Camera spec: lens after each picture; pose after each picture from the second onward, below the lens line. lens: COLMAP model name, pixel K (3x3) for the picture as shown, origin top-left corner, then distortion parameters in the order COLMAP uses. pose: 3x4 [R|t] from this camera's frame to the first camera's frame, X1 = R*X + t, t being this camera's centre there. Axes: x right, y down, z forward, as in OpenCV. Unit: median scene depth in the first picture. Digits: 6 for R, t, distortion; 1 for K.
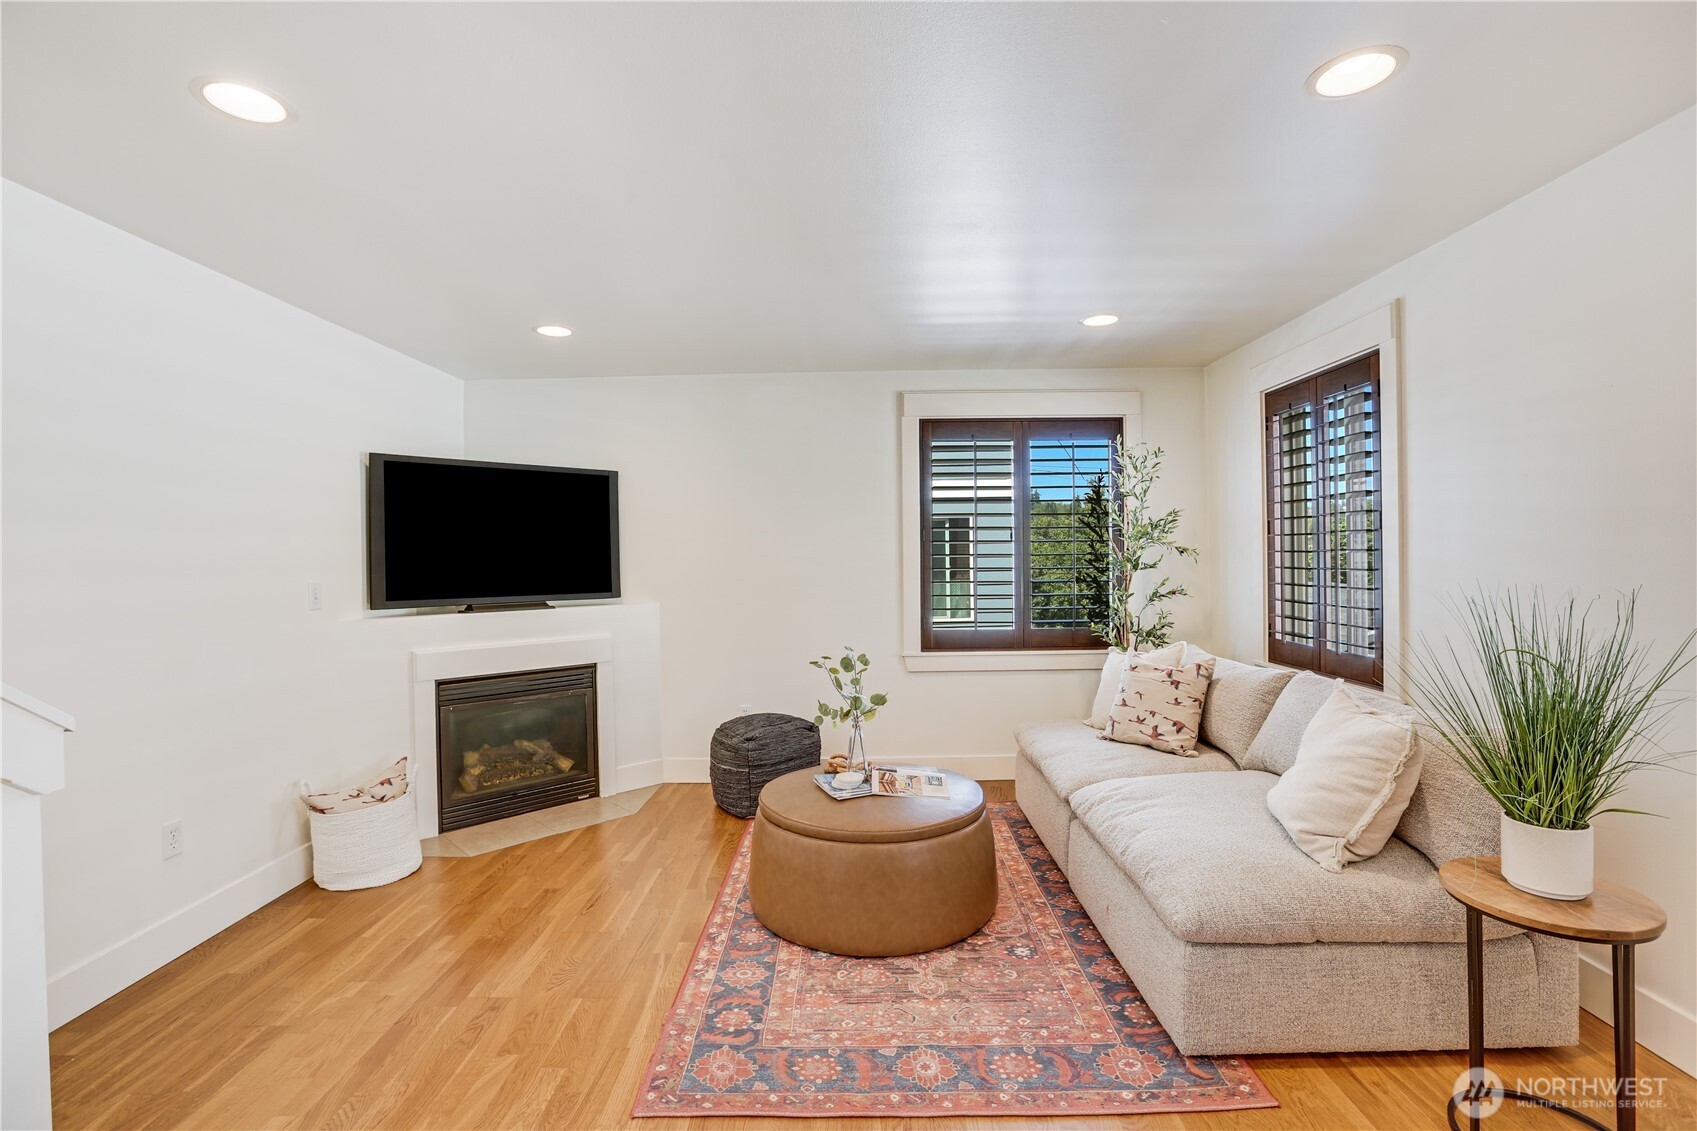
lens RADIAL K [[797.3, 0, 839.9], [0, 797.3, 586.8], [0, 0, 1]] dist [-0.042720, 0.009322]
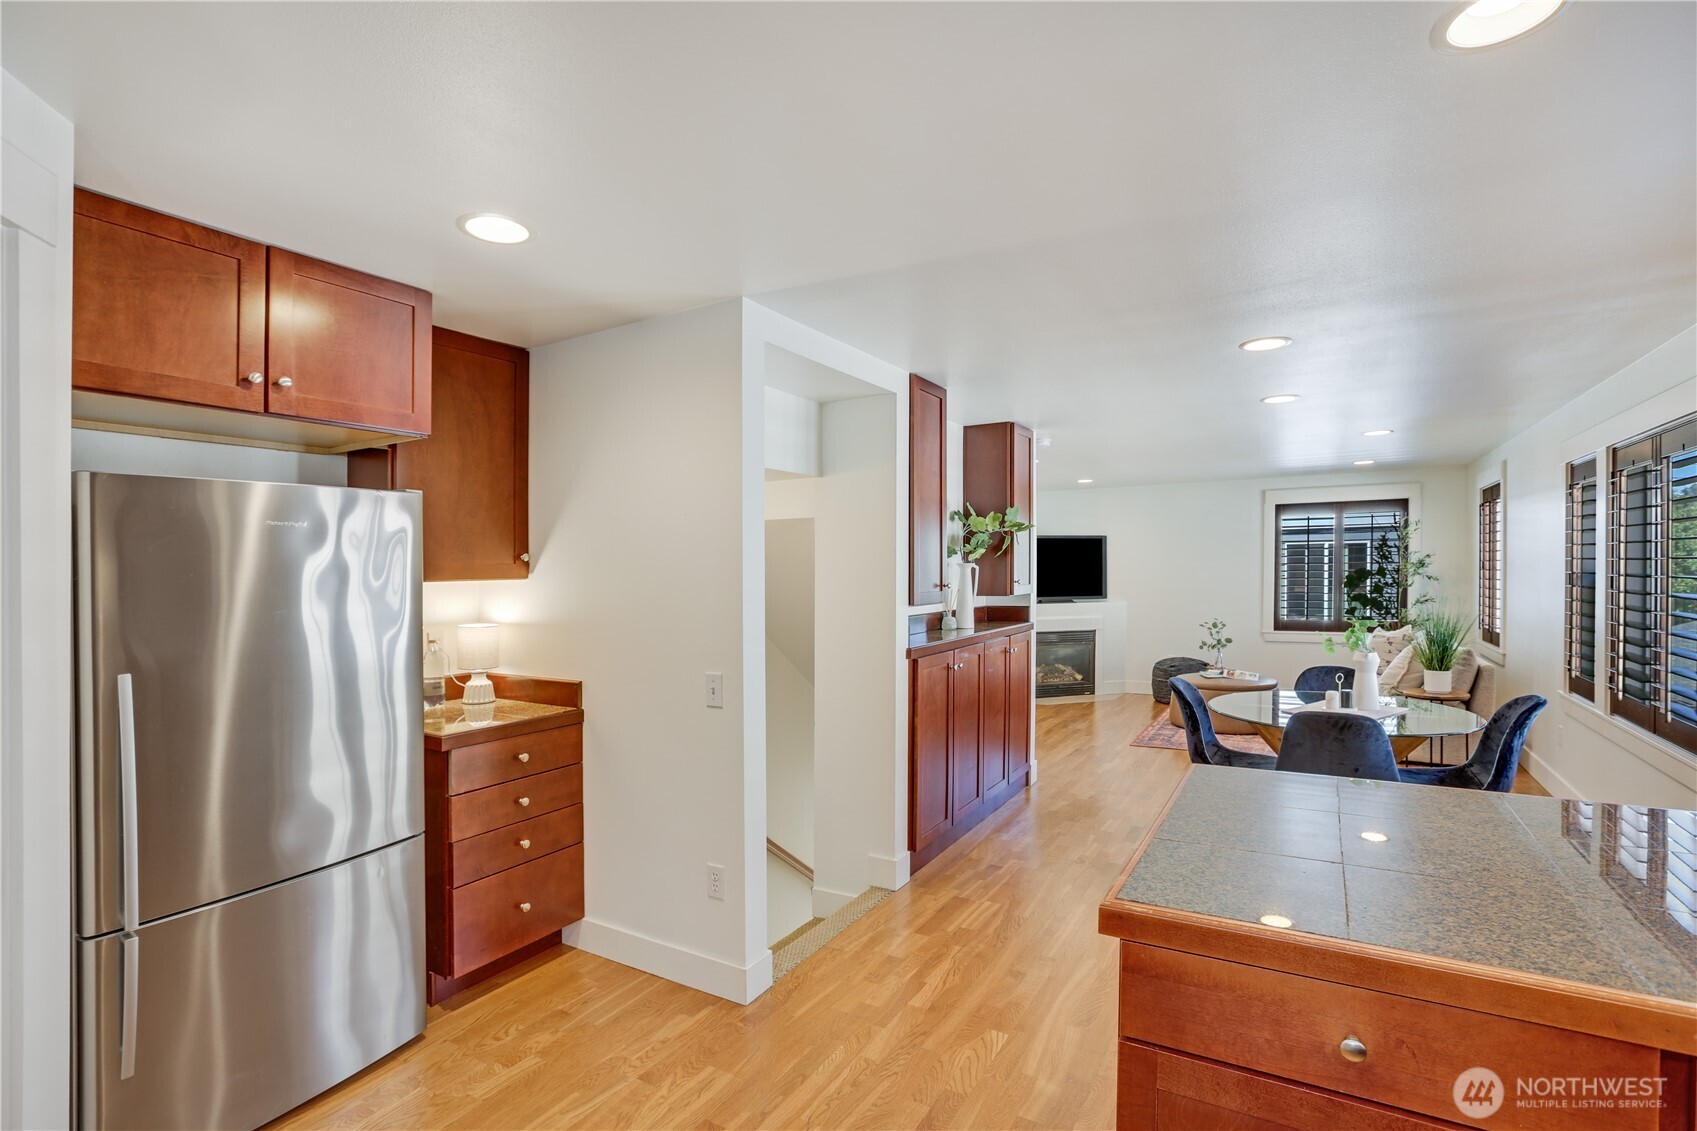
lens RADIAL K [[797.3, 0, 830.8], [0, 797.3, 597.8], [0, 0, 1]] dist [-0.042720, 0.009322]
pose [[0.859472, 0.018751, -0.510838, 0.216144], [-0.019985, 0.999796, 0.003076, 0.027922], [0.510792, 0.007565, 0.859671, -1.556360]]
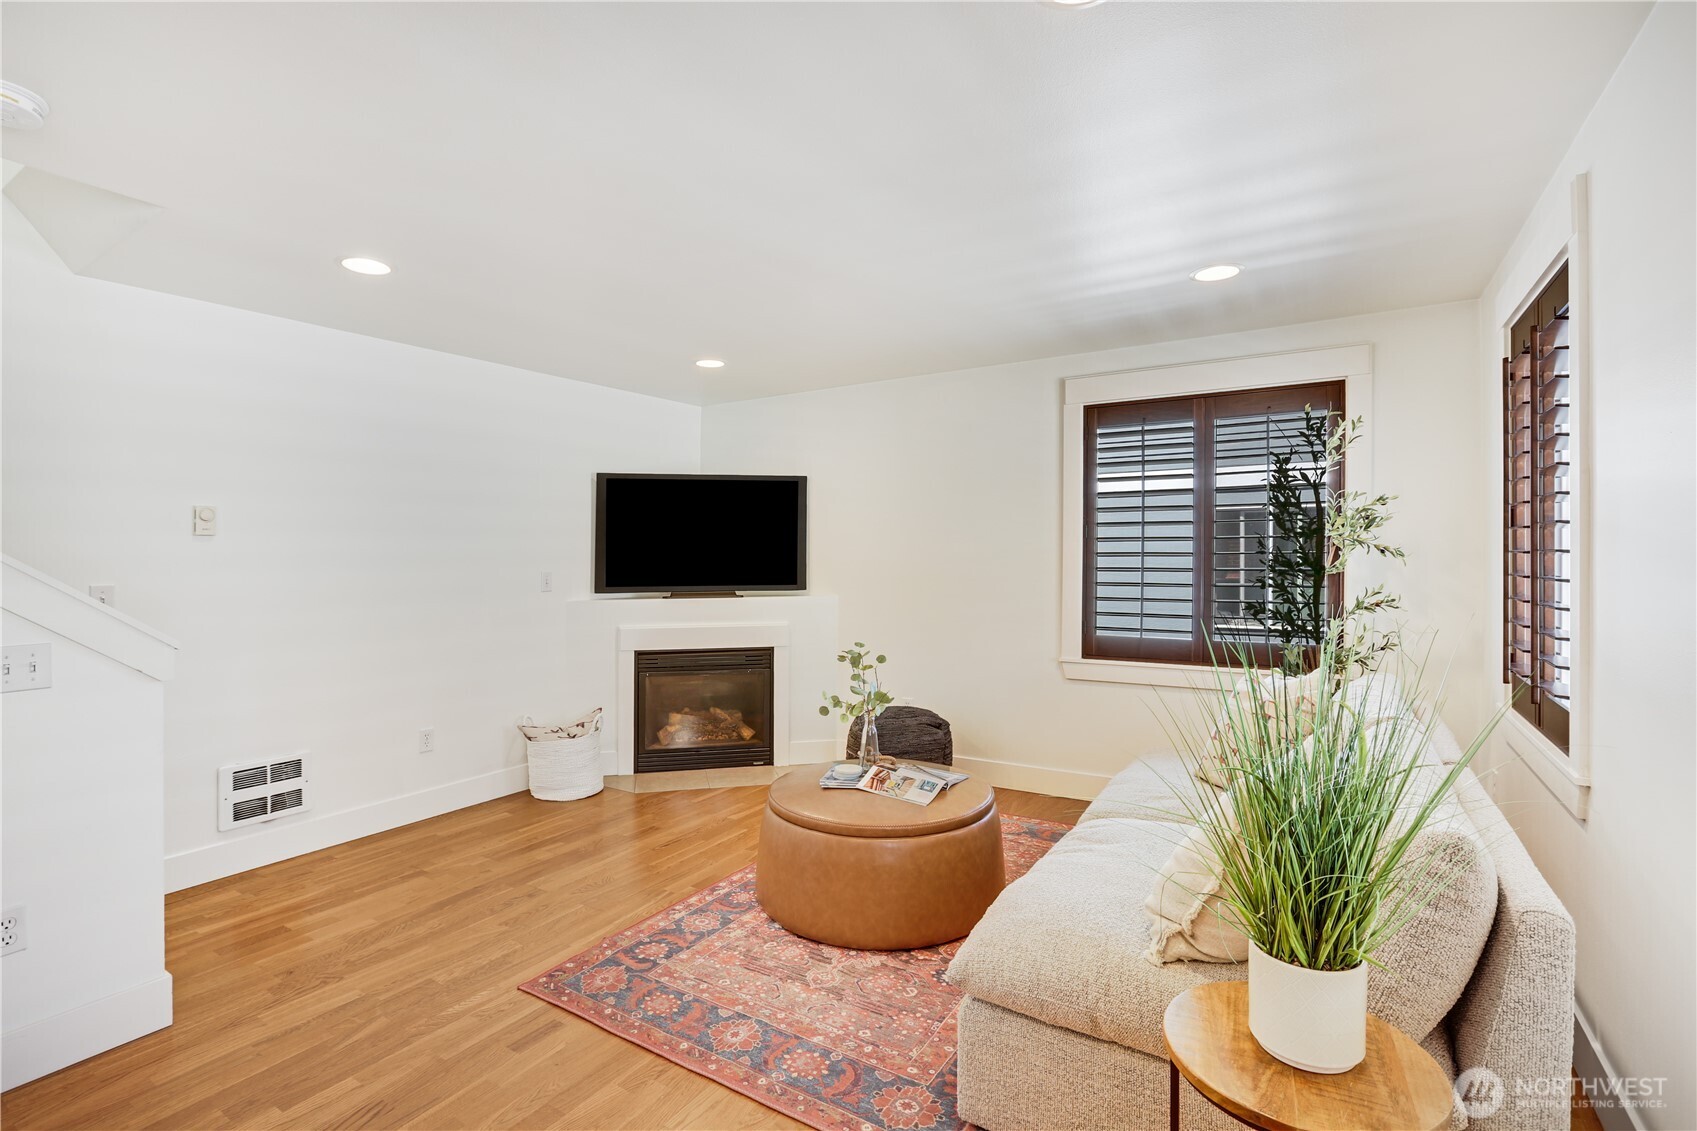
lens RADIAL K [[797.3, 0, 807.3], [0, 797.3, 574.0], [0, 0, 1]] dist [-0.042720, 0.009322]
pose [[0.839363, 0.019141, -0.543234, 0.480429], [-0.024430, 0.999698, -0.002523, -0.009462], [0.543022, 0.015389, 0.839578, 0.091404]]
